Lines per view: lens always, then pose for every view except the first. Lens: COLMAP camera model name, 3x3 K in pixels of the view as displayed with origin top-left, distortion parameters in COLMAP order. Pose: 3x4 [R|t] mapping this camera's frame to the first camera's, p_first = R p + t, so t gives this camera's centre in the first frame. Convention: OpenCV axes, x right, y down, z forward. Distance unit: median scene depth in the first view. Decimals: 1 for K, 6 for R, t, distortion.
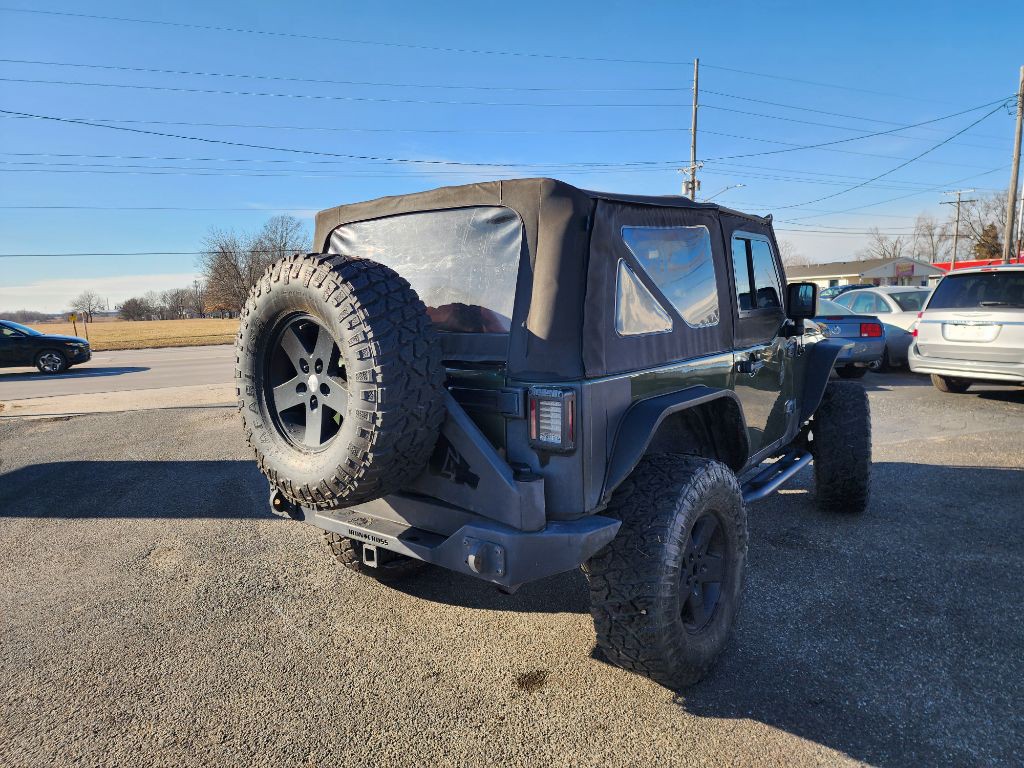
lens RADIAL K [[703.9, 0, 508.4], [0, 703.9, 384.9], [0, 0, 1]] dist [0.070395, -0.050660]
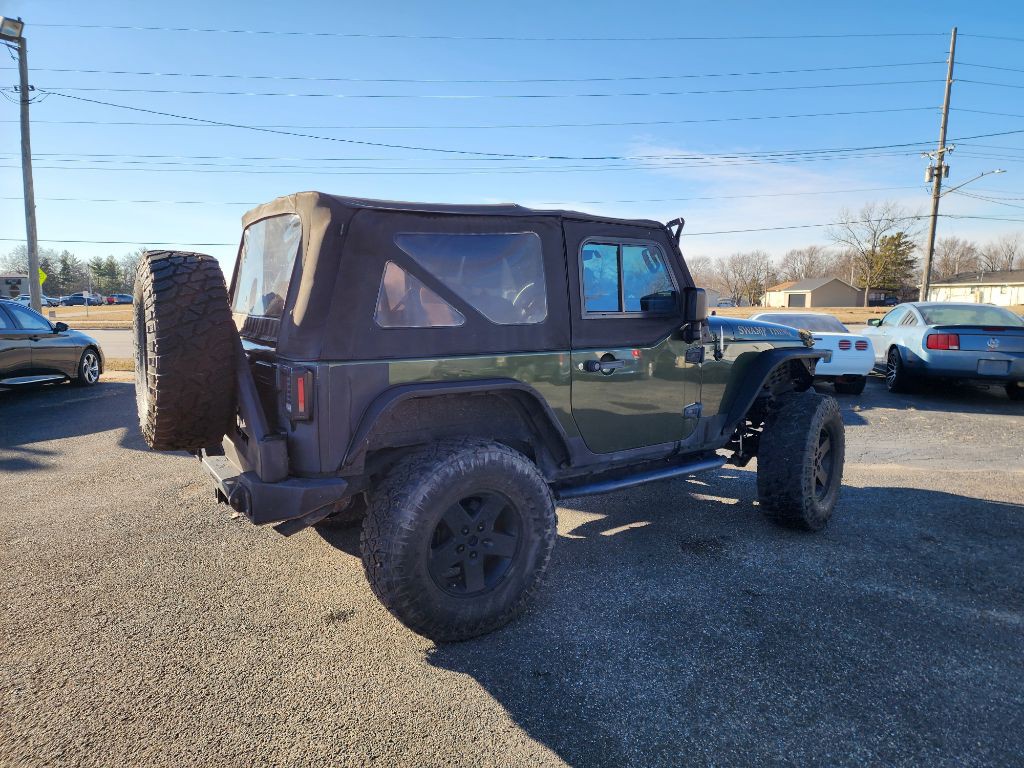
lens RADIAL K [[703.9, 0, 516.0], [0, 703.9, 378.2], [0, 0, 1]] dist [0.070395, -0.050660]
pose [[0.951978, 0.070980, -0.297826, 0.651794], [-0.070170, 0.997445, 0.013426, -0.014650], [0.298018, 0.008117, 0.954526, -0.040022]]
